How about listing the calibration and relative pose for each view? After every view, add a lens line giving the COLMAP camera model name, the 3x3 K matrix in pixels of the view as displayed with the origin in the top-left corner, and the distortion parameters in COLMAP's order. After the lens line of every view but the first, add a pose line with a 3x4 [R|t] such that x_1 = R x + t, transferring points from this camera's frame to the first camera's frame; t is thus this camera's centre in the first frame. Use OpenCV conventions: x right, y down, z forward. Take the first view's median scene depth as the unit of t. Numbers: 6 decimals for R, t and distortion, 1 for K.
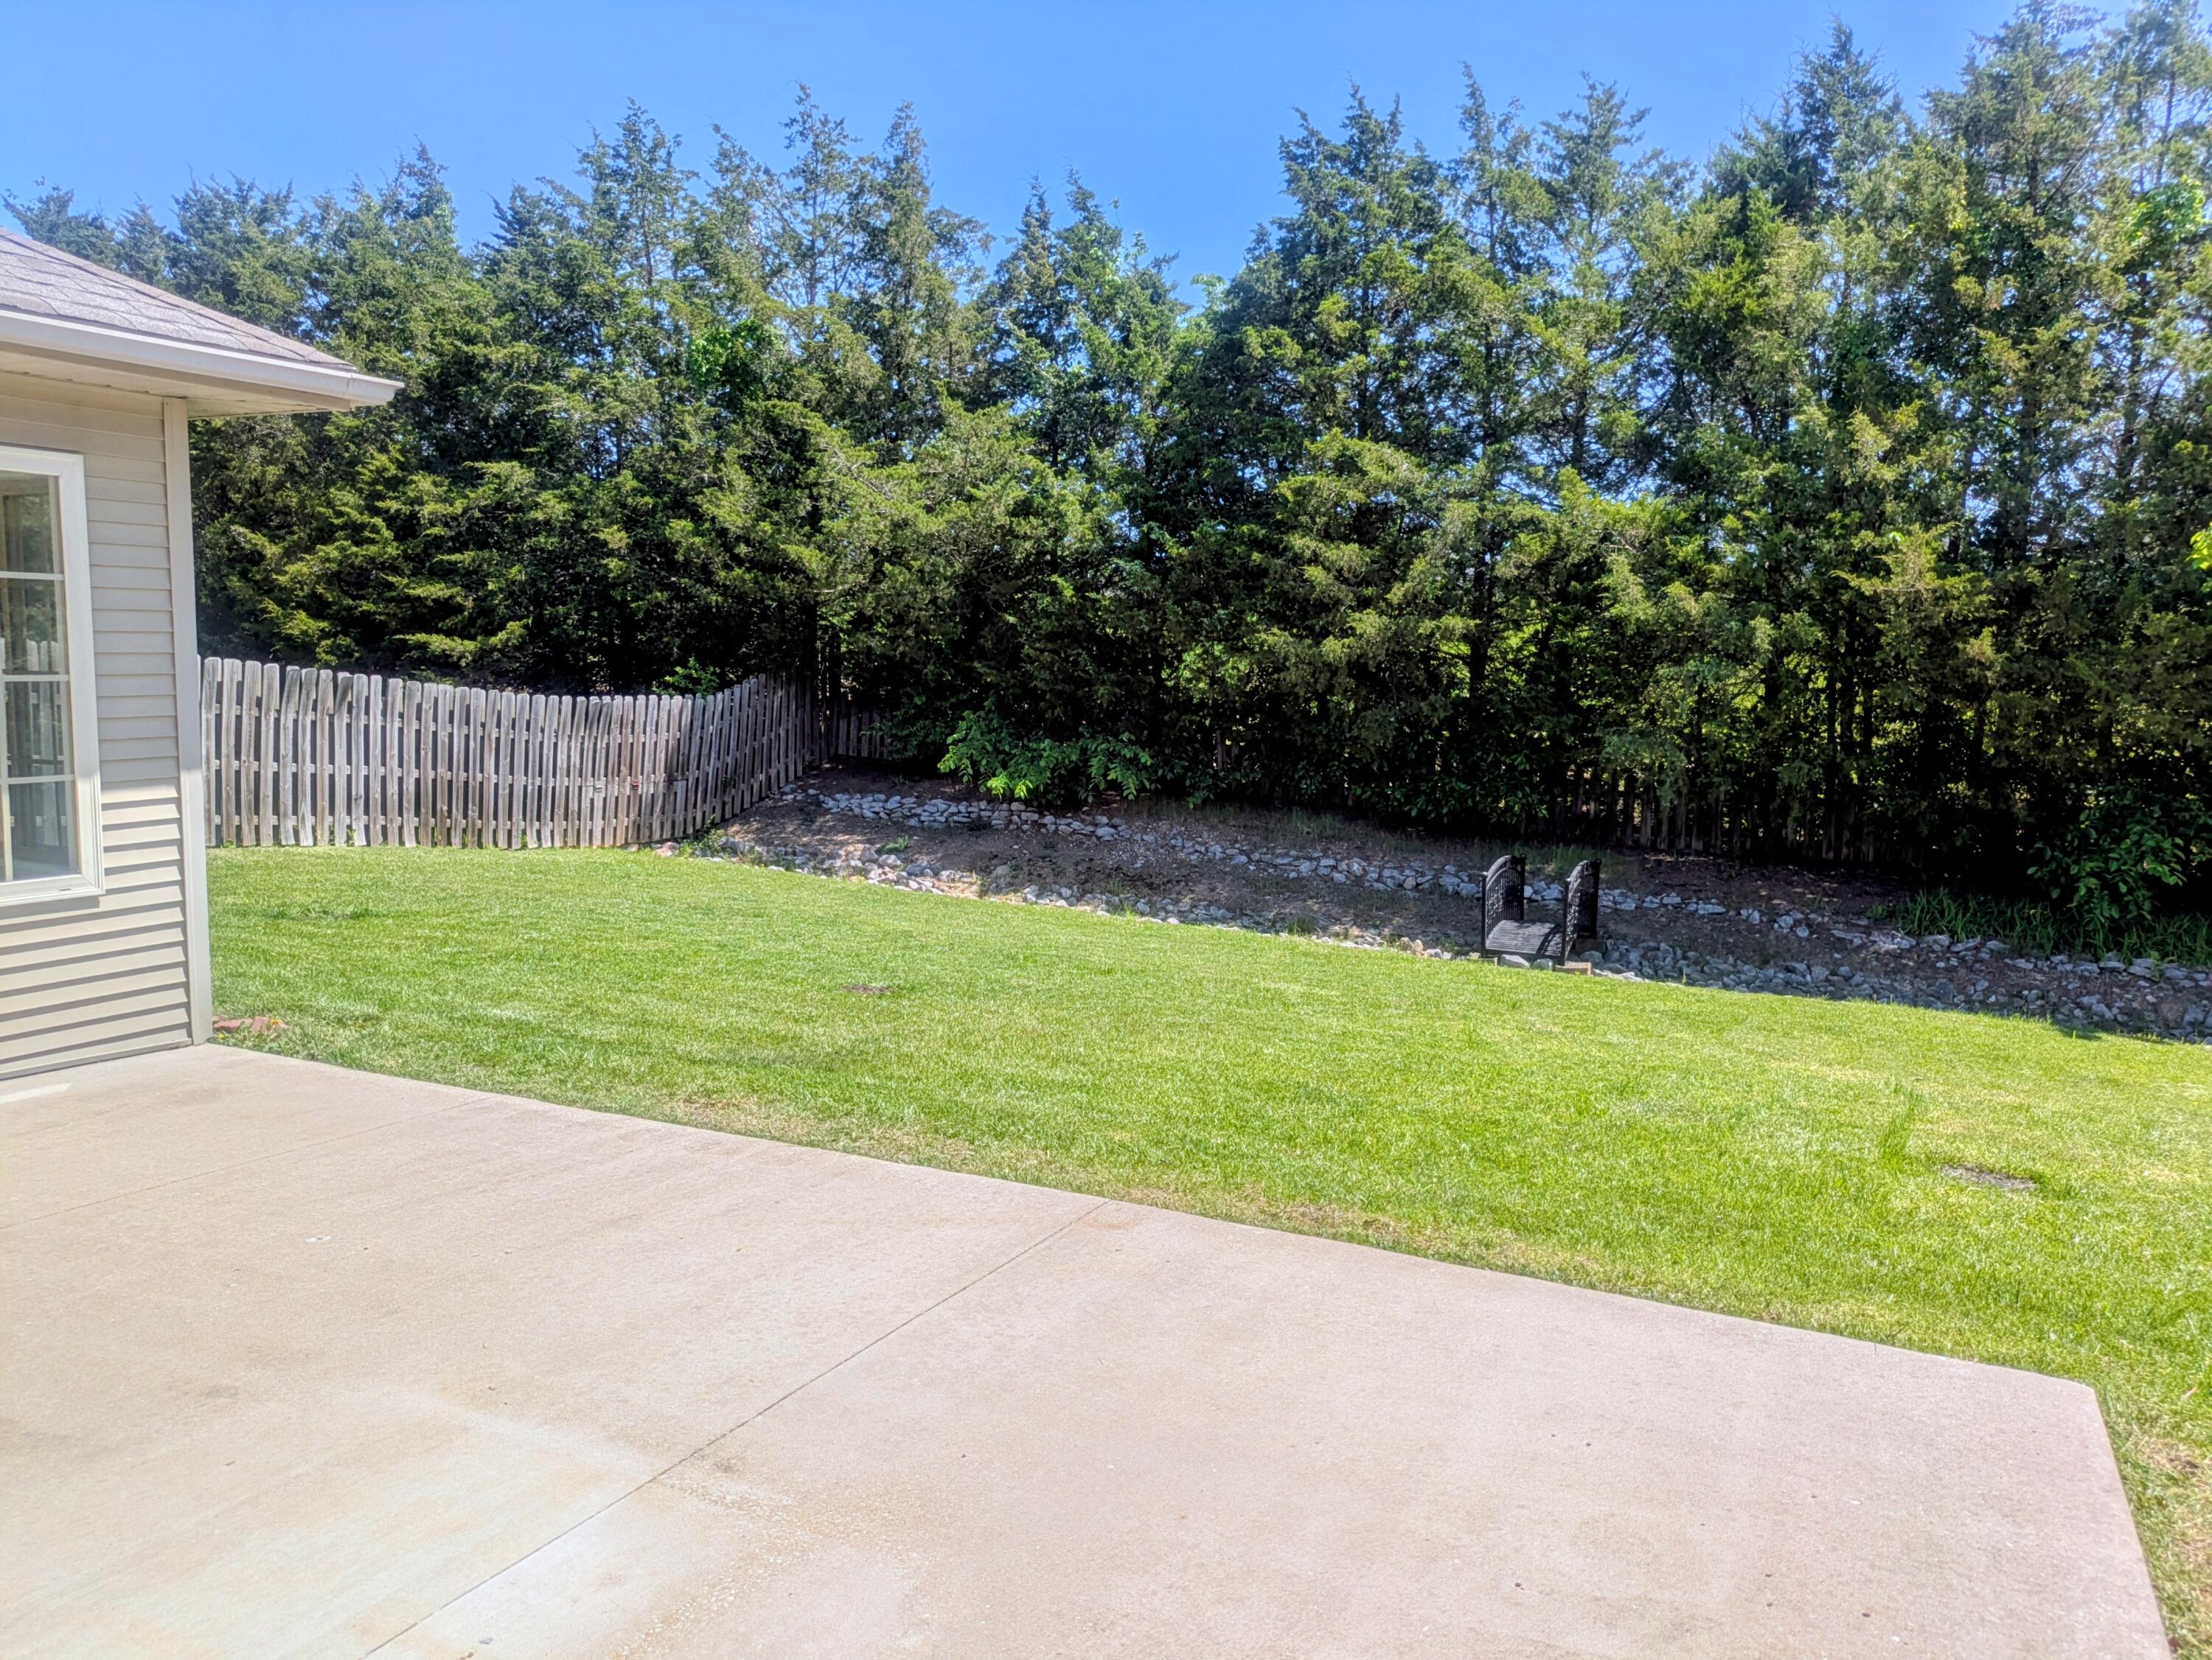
lens RADIAL K [[1641.8, 0, 1106.0], [0, 1641.8, 830.0], [0, 0, 1]] dist [0.029685, -0.002084]
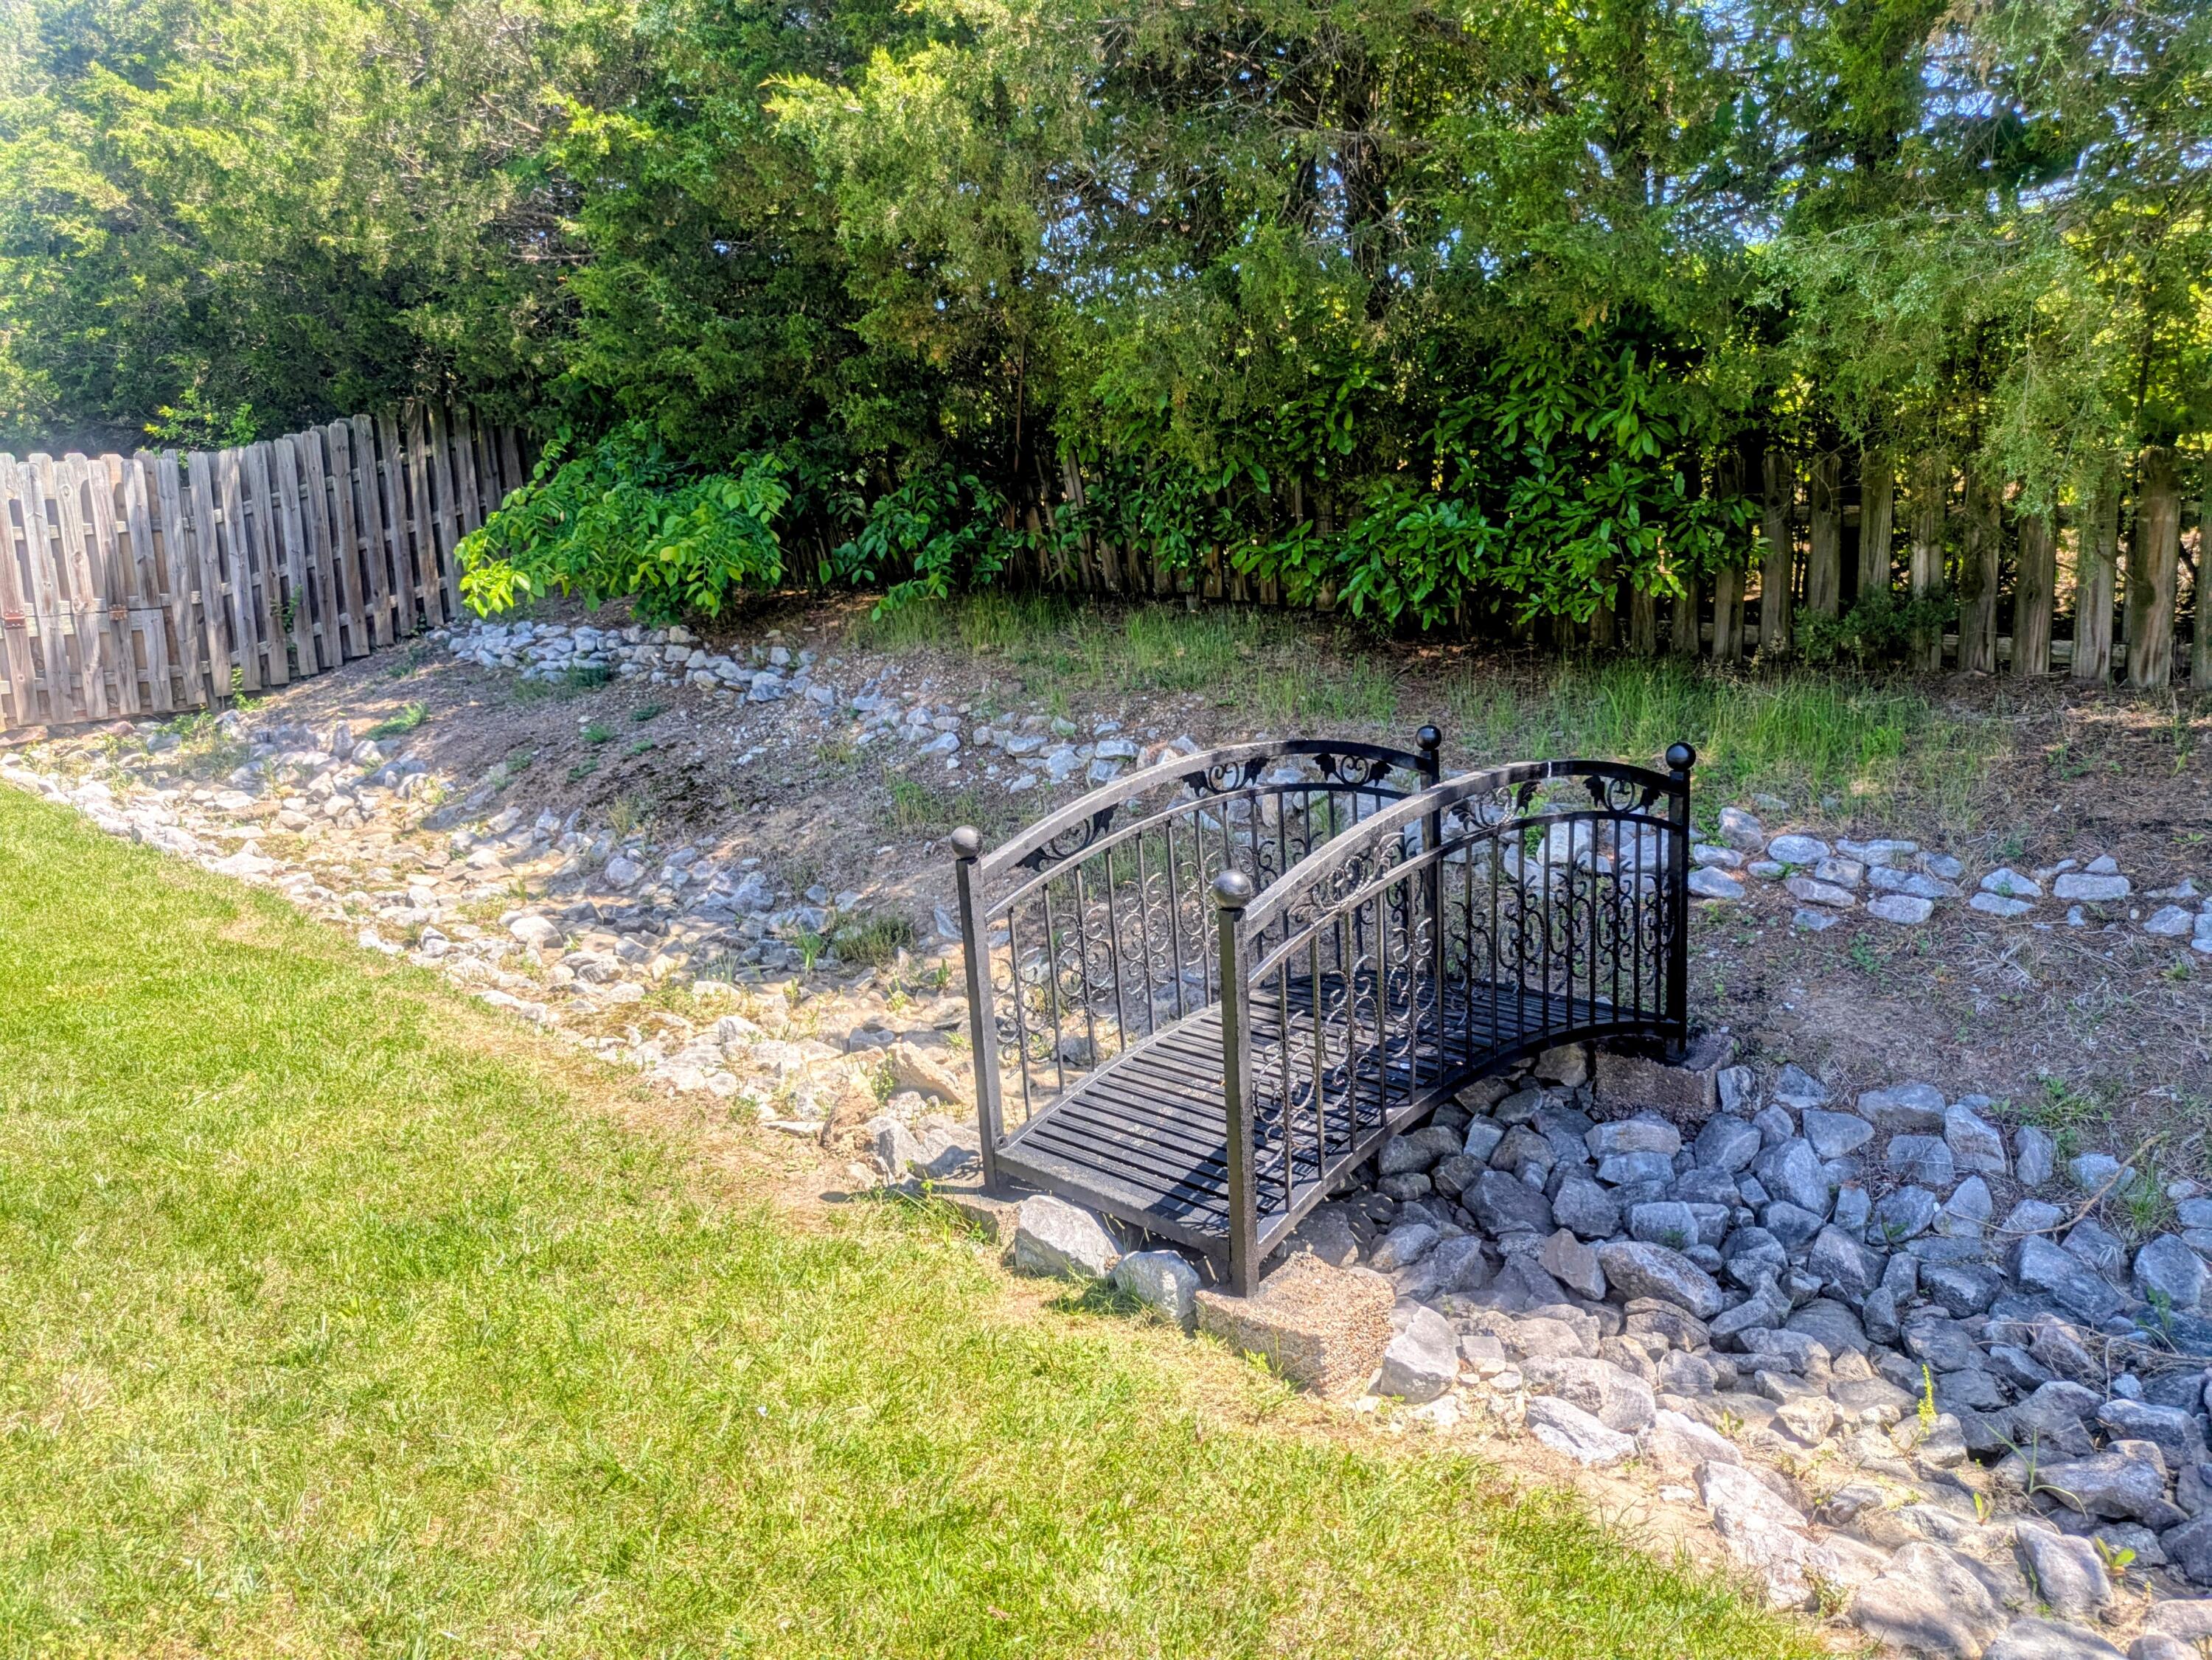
lens RADIAL K [[1641.8, 0, 1106.0], [0, 1641.8, 830.0], [0, 0, 1]] dist [0.029685, -0.002084]
pose [[0.940621, 0.002701, -0.339447, 0.304477], [0.027928, 0.995963, 0.085314, 0.007182], [0.338307, -0.089728, 0.936748, 0.747024]]
